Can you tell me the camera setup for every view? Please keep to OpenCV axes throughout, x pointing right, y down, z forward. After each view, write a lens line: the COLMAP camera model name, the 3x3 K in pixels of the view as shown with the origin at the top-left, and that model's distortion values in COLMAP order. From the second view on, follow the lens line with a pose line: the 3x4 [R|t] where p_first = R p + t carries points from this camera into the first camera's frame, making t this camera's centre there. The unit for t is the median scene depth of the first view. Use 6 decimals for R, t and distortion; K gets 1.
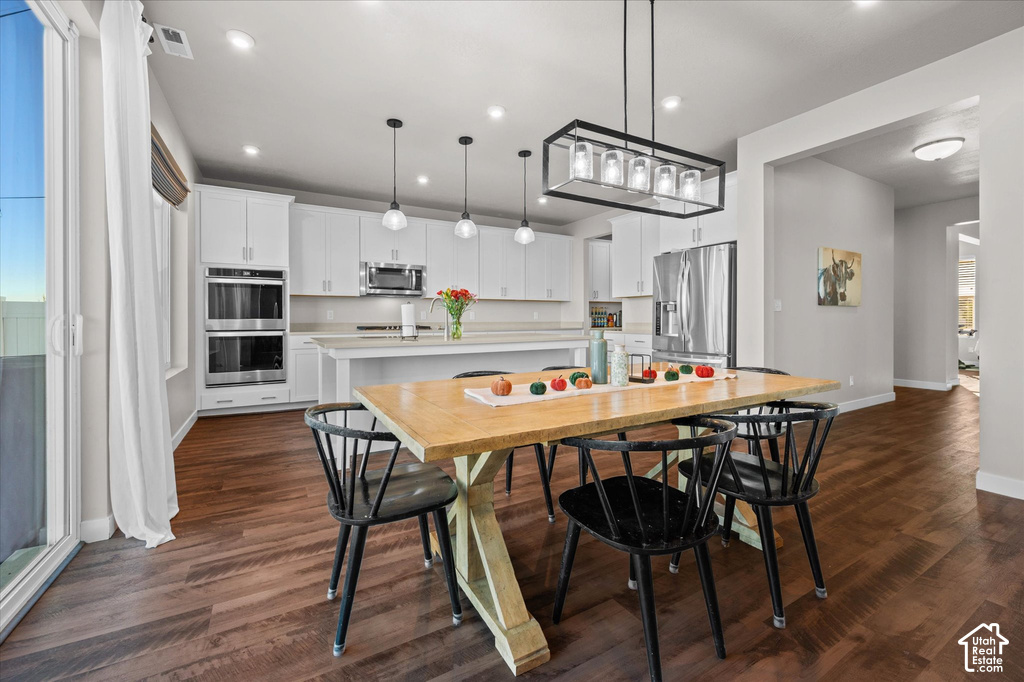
lens RADIAL K [[414.3, 0, 507.2], [0, 414.3, 320.5], [0, 0, 1]] dist [0.000030, -0.000060]
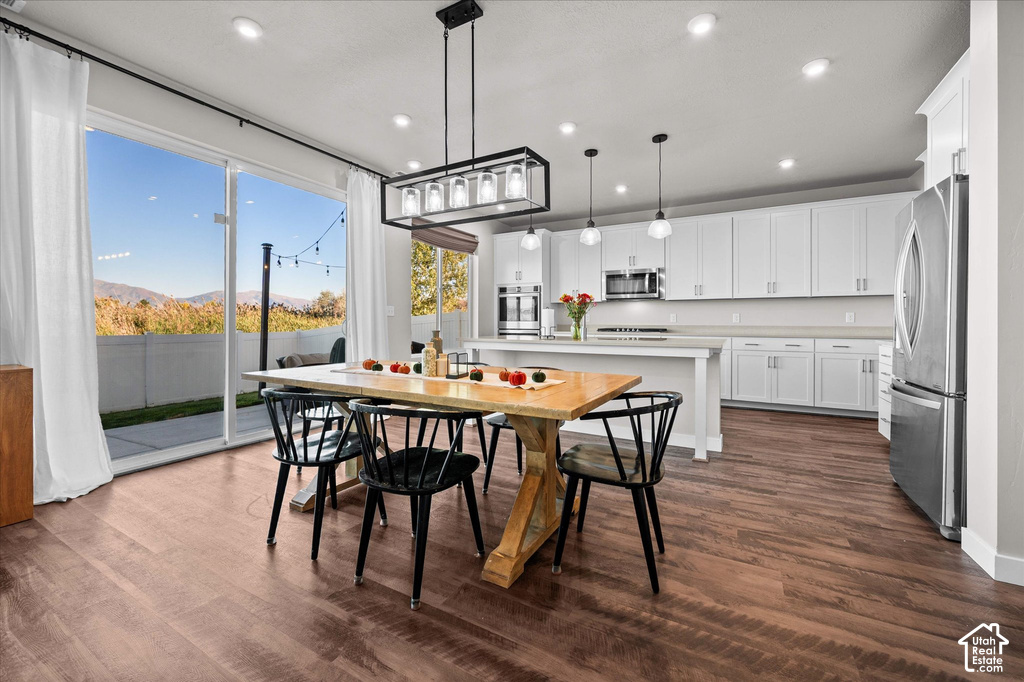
lens RADIAL K [[414.3, 0, 507.2], [0, 414.3, 320.5], [0, 0, 1]] dist [0.000030, -0.000060]
pose [[0.511269, 0.001560, -0.859420, 0.559025], [-0.004555, 0.999989, -0.000894, -0.004723], [0.859409, 0.004372, 0.511270, 0.223537]]
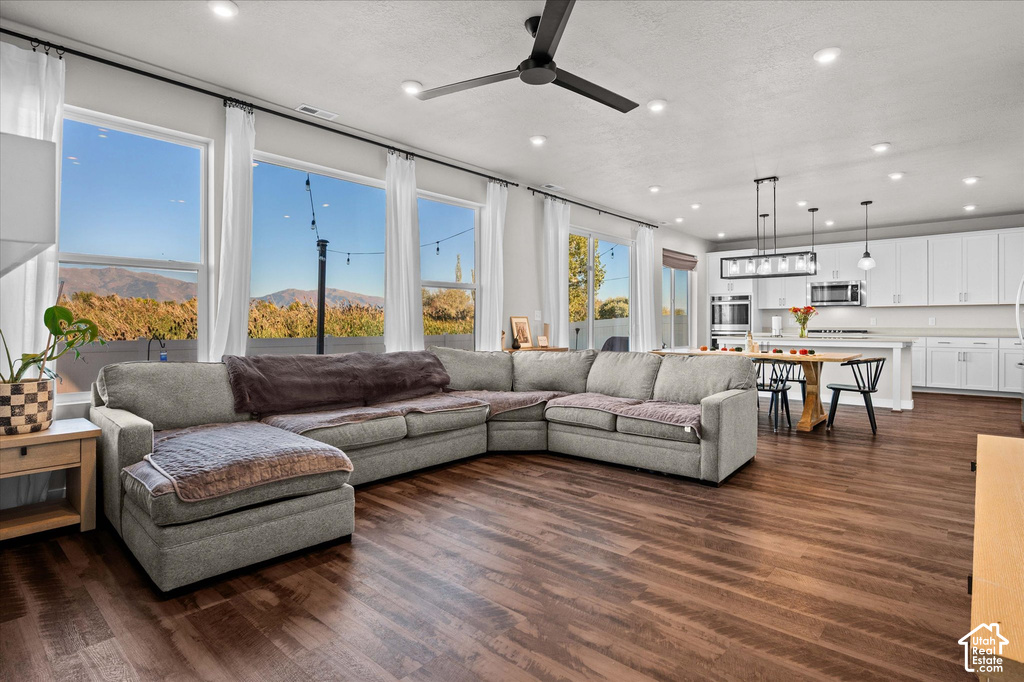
lens RADIAL K [[522.3, 0, 514.5], [0, 522.3, 324.6], [0, 0, 1]] dist [0.000697, 0.000273]
pose [[0.325647, 0.005838, -0.945473, 1.105992], [-0.000051, 0.999981, 0.006157, -0.016128], [0.945491, -0.001957, 0.325641, -0.549860]]
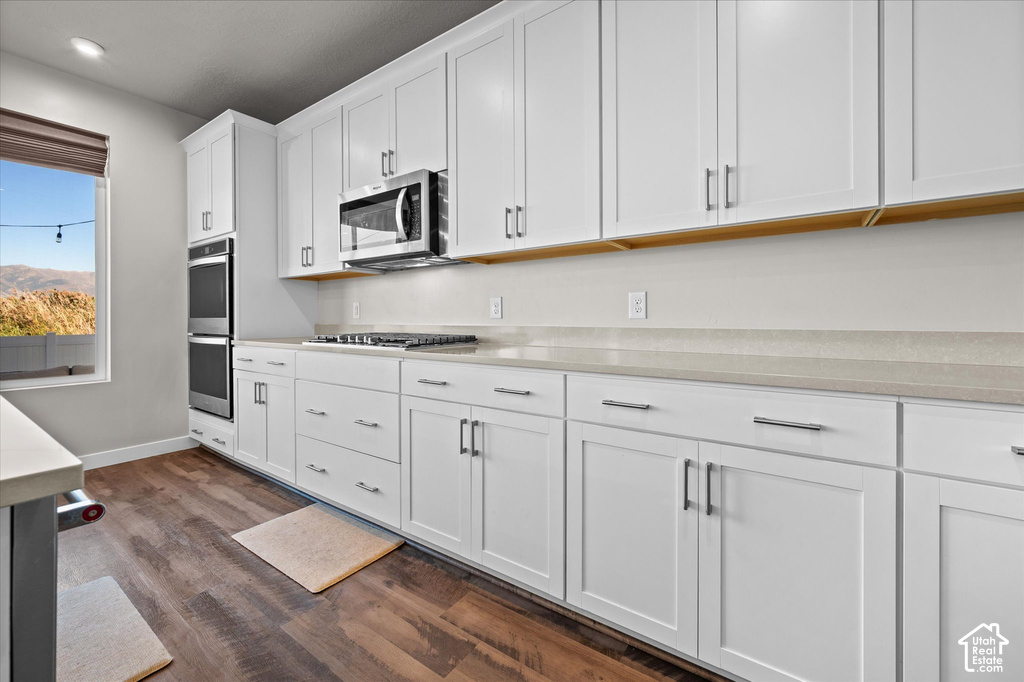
lens RADIAL K [[414.3, 0, 507.2], [0, 414.3, 320.5], [0, 0, 1]] dist [0.000030, -0.000060]
pose [[0.429205, 0.005680, -0.903189, 0.184567], [0.000114, 0.999980, 0.006343, -0.003857], [0.903207, -0.002825, 0.429195, 1.103966]]
